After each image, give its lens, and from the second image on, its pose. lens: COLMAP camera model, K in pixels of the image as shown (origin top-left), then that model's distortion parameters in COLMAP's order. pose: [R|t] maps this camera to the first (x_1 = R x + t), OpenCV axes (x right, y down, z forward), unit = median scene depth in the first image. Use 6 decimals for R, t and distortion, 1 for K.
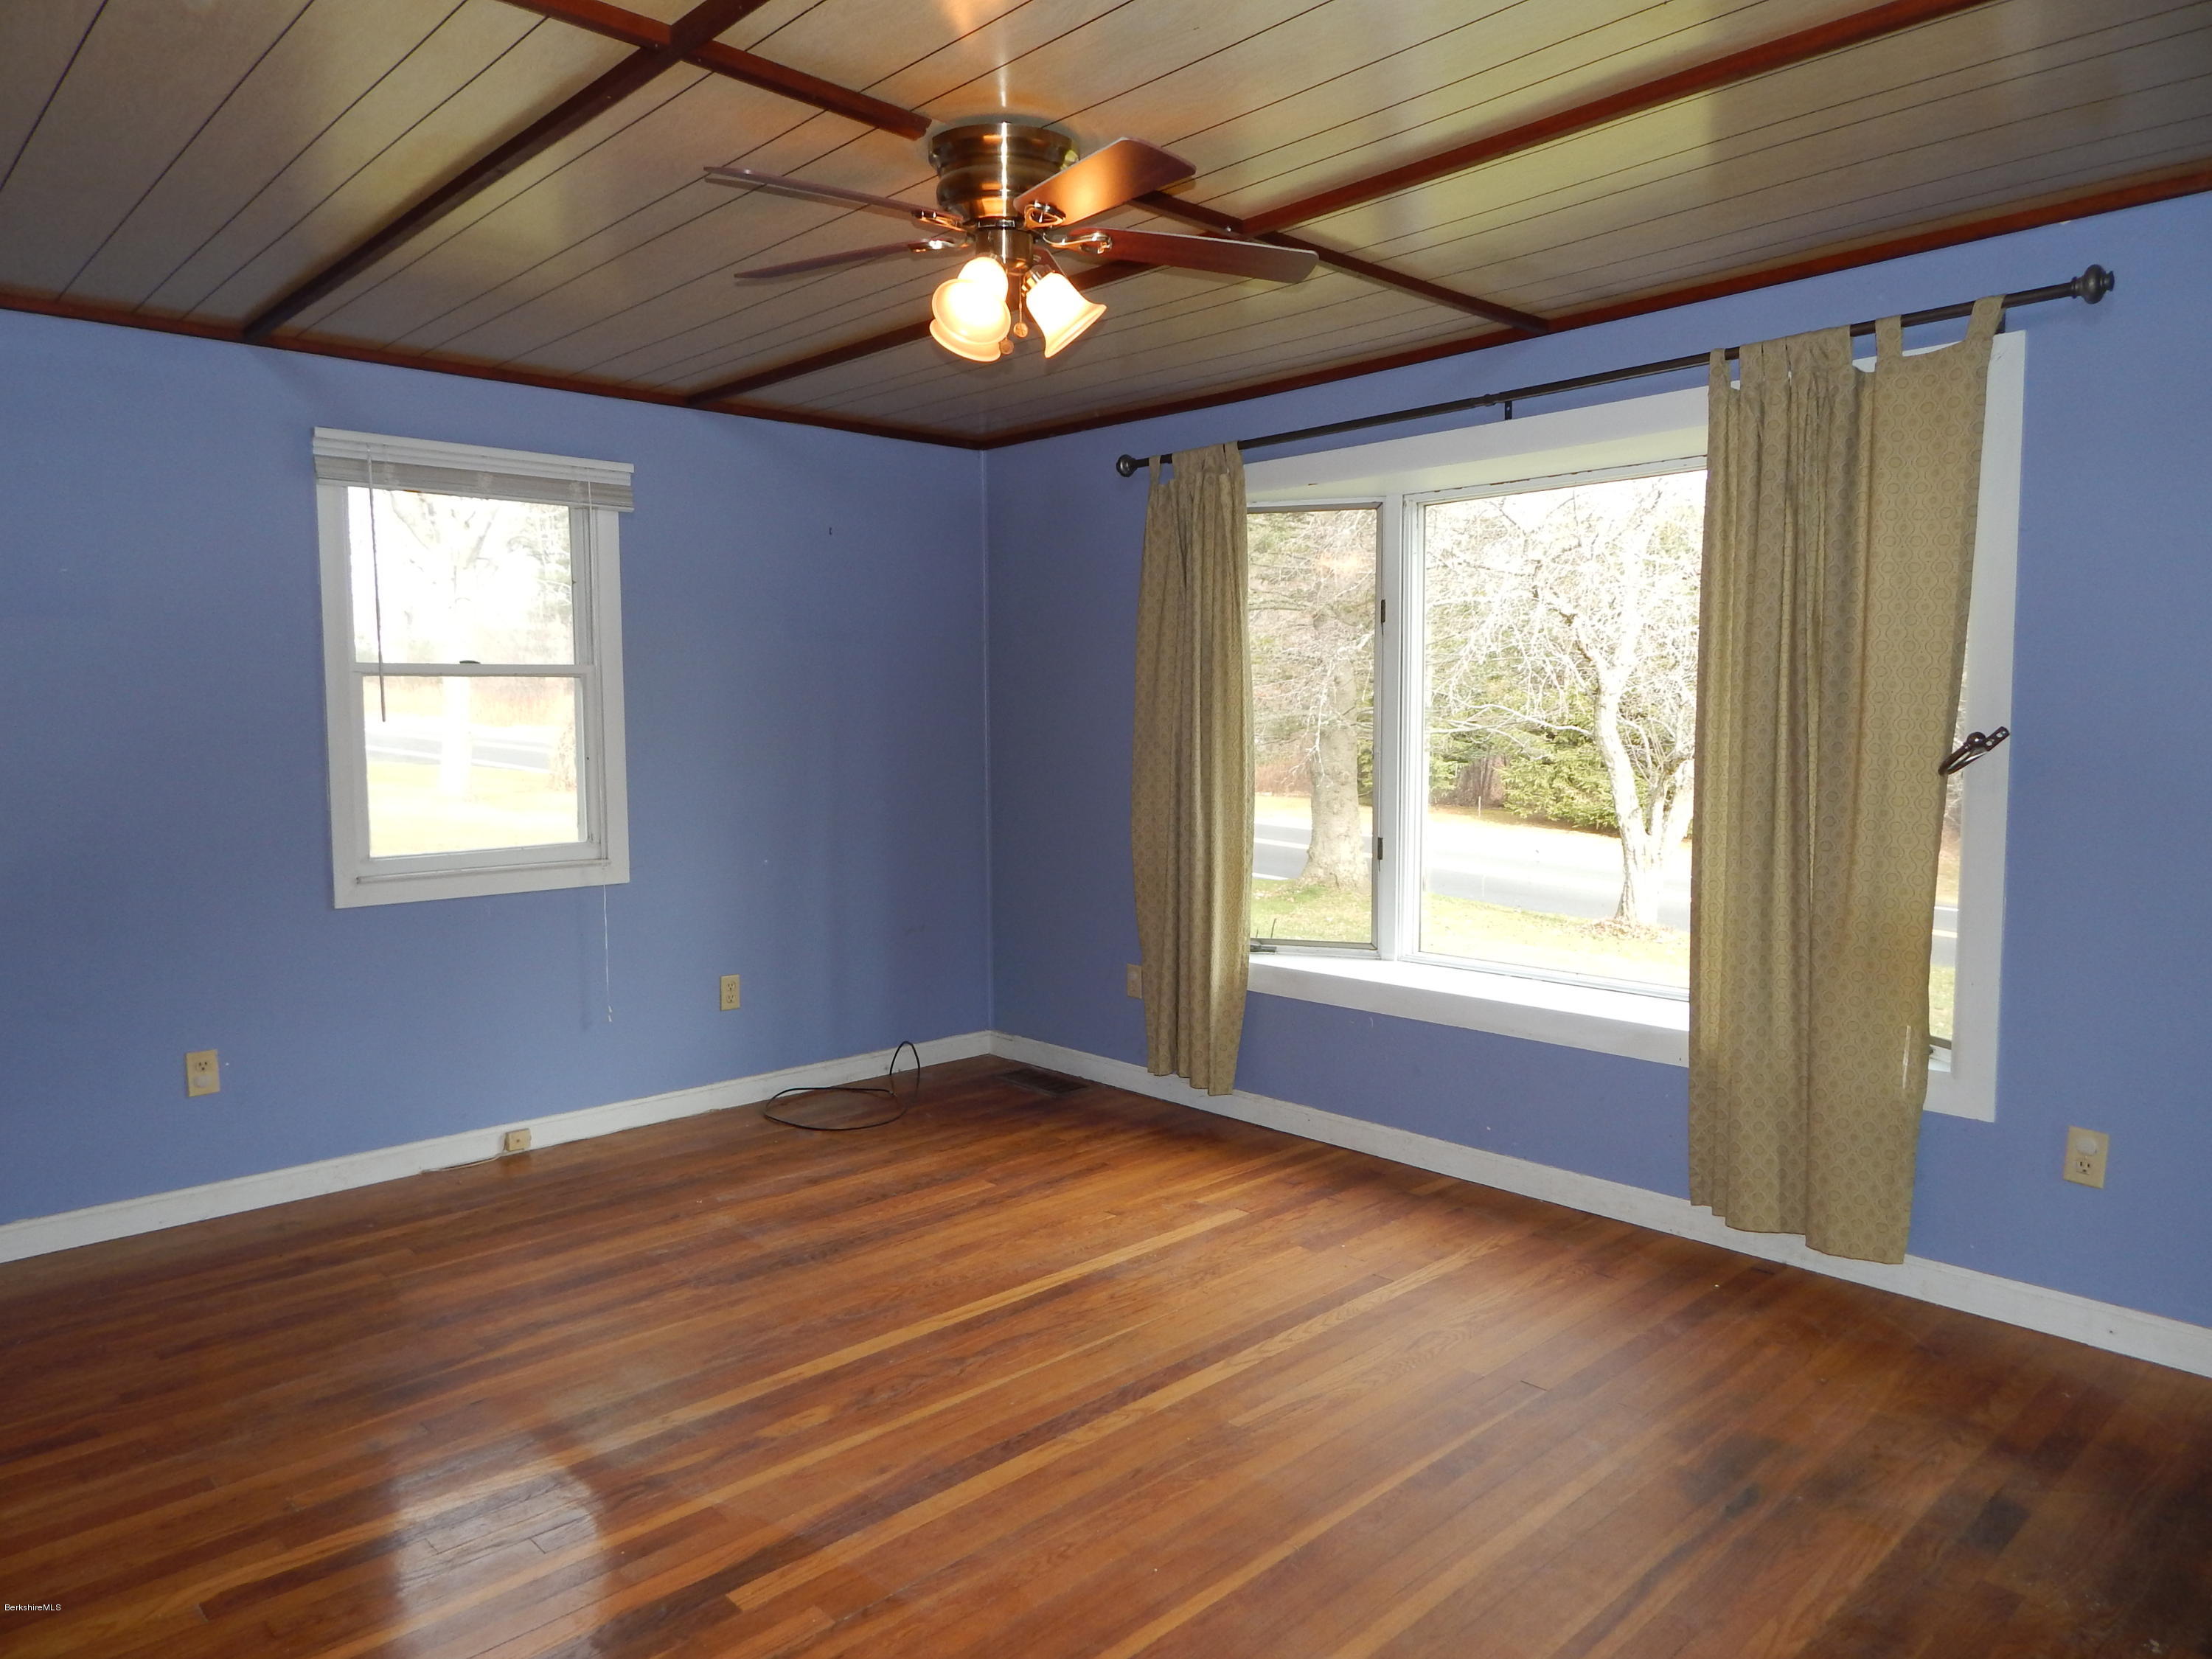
lens RADIAL K [[1455.0, 0, 1102.4], [0, 1455.0, 830.0], [0, 0, 1]] dist [-0.001989, -0.011937]
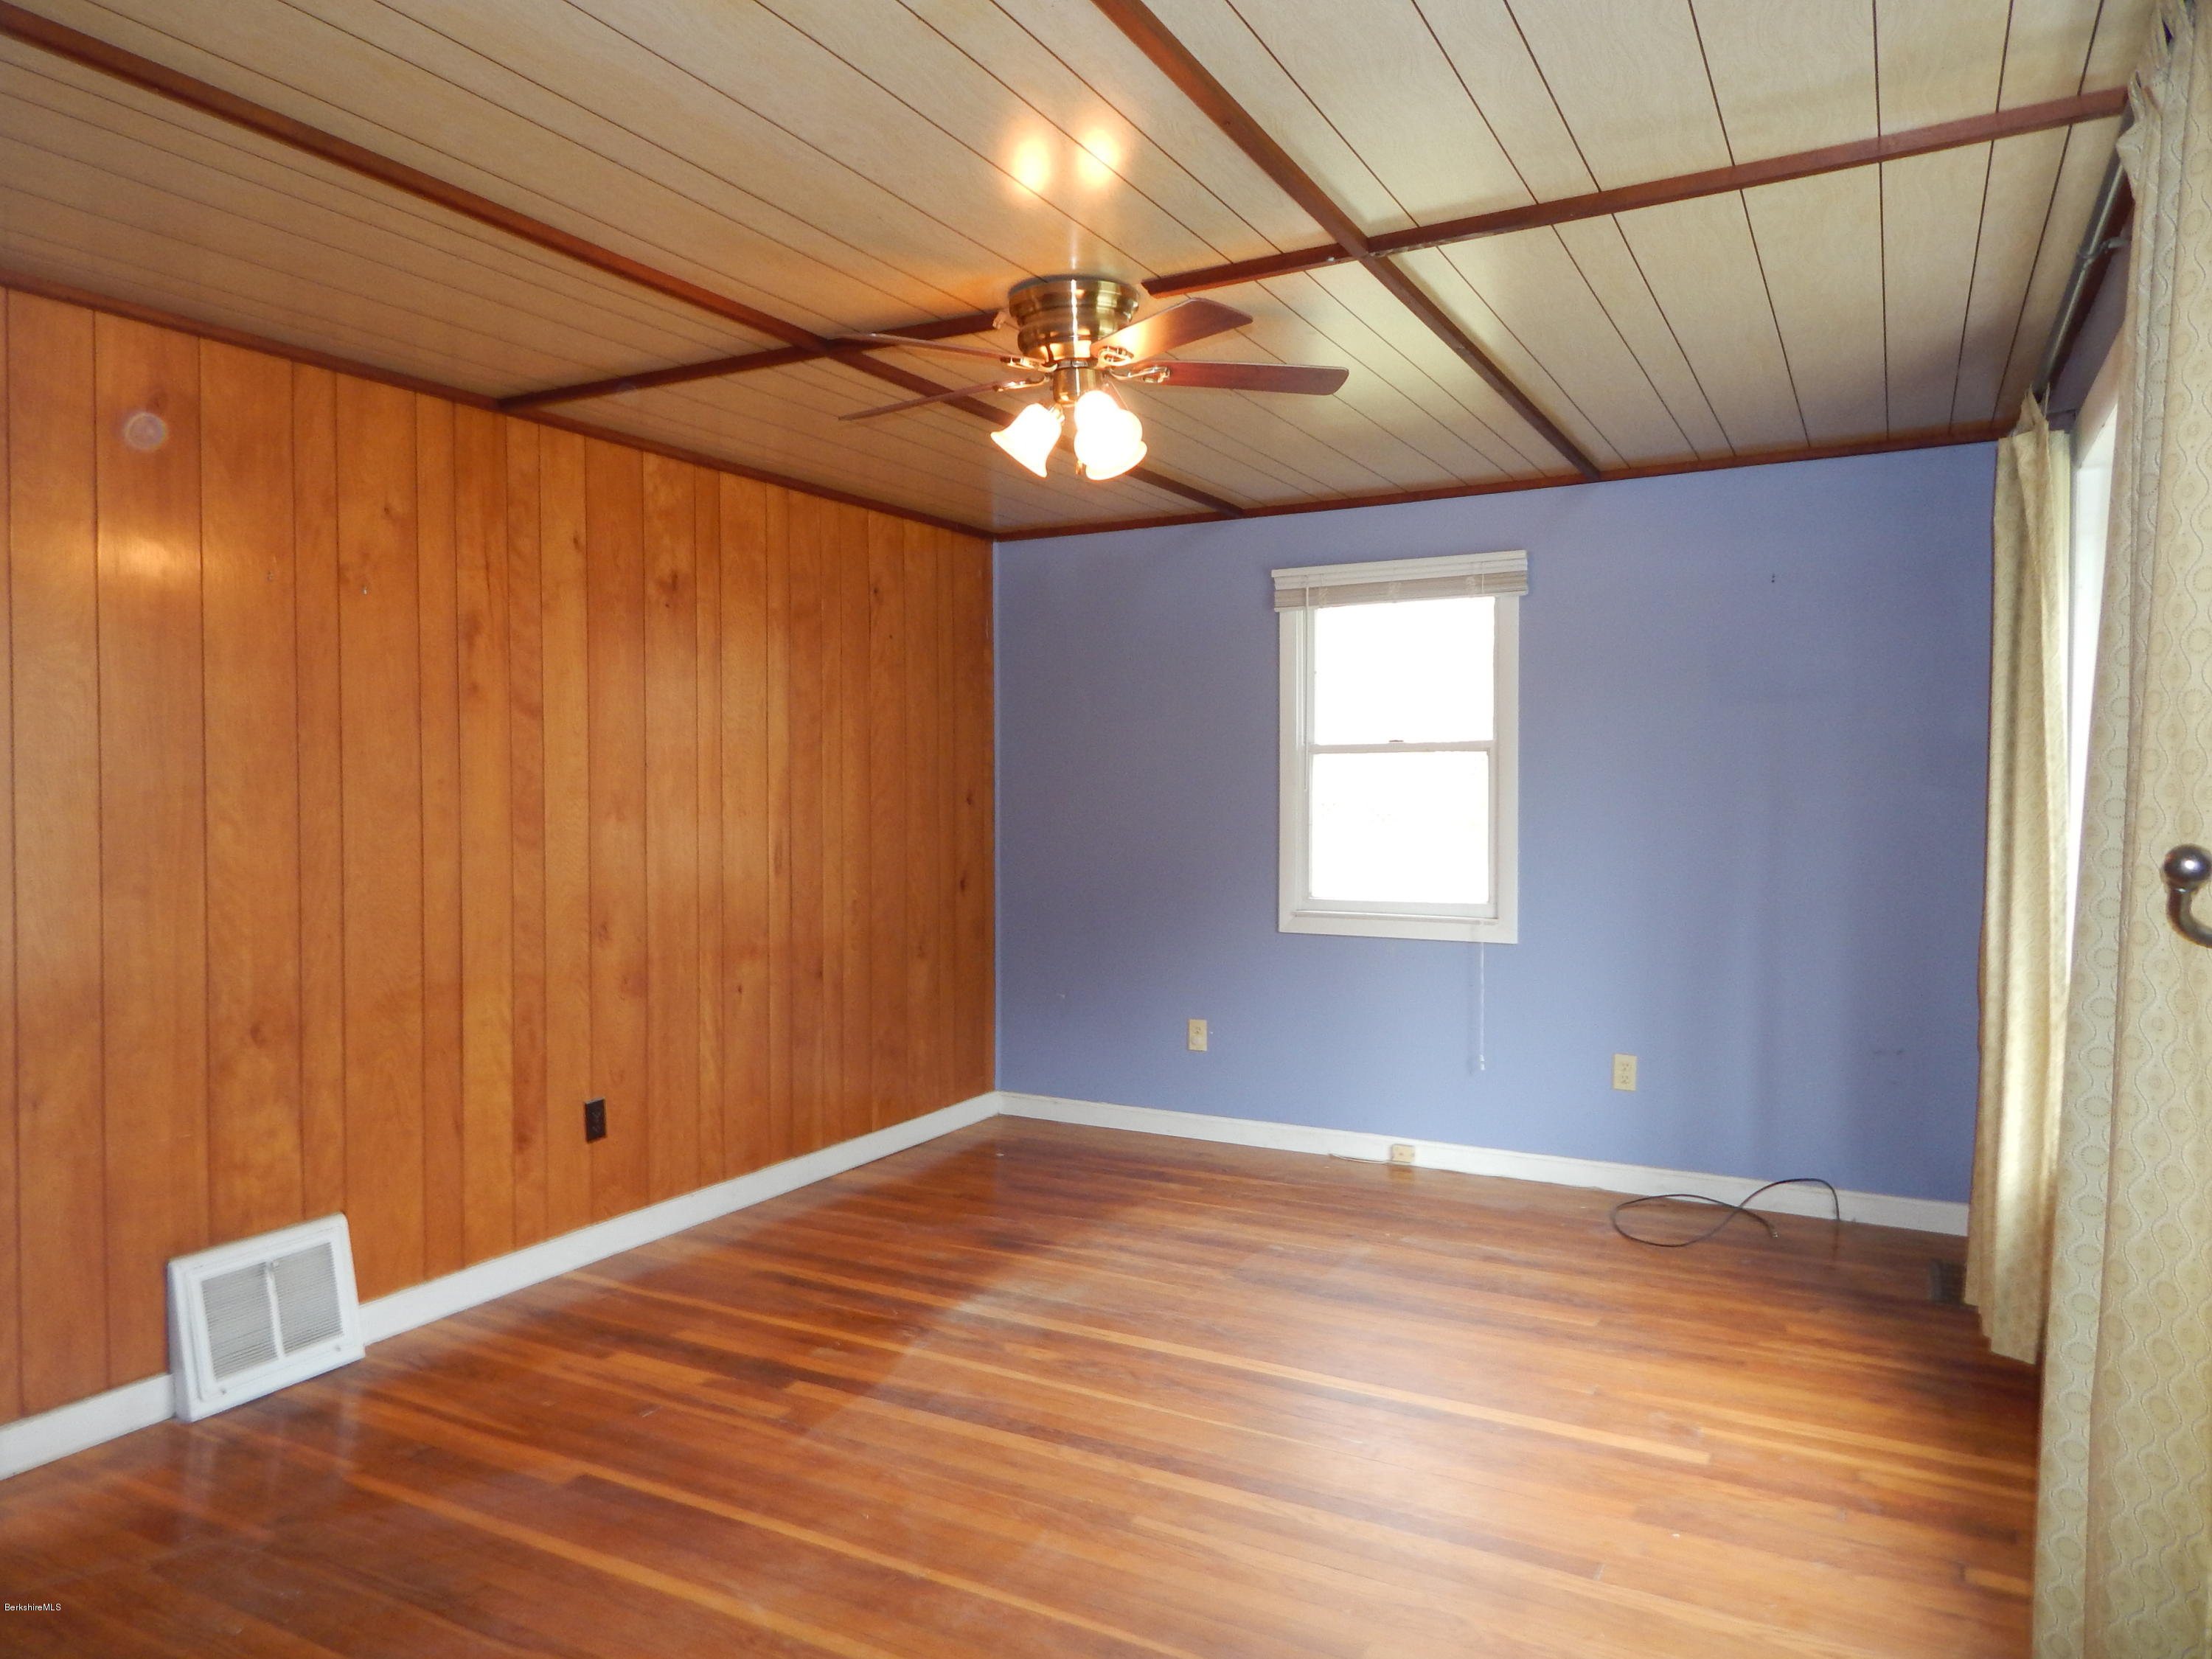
lens RADIAL K [[1455.0, 0, 1101.6], [0, 1455.0, 836.1], [0, 0, 1]] dist [-0.001989, -0.011937]
pose [[0.299358, 0.038607, -0.953360, 0.701411], [-0.078856, 0.996764, 0.015603, -0.041614], [0.950877, 0.070508, 0.301433, 0.464792]]
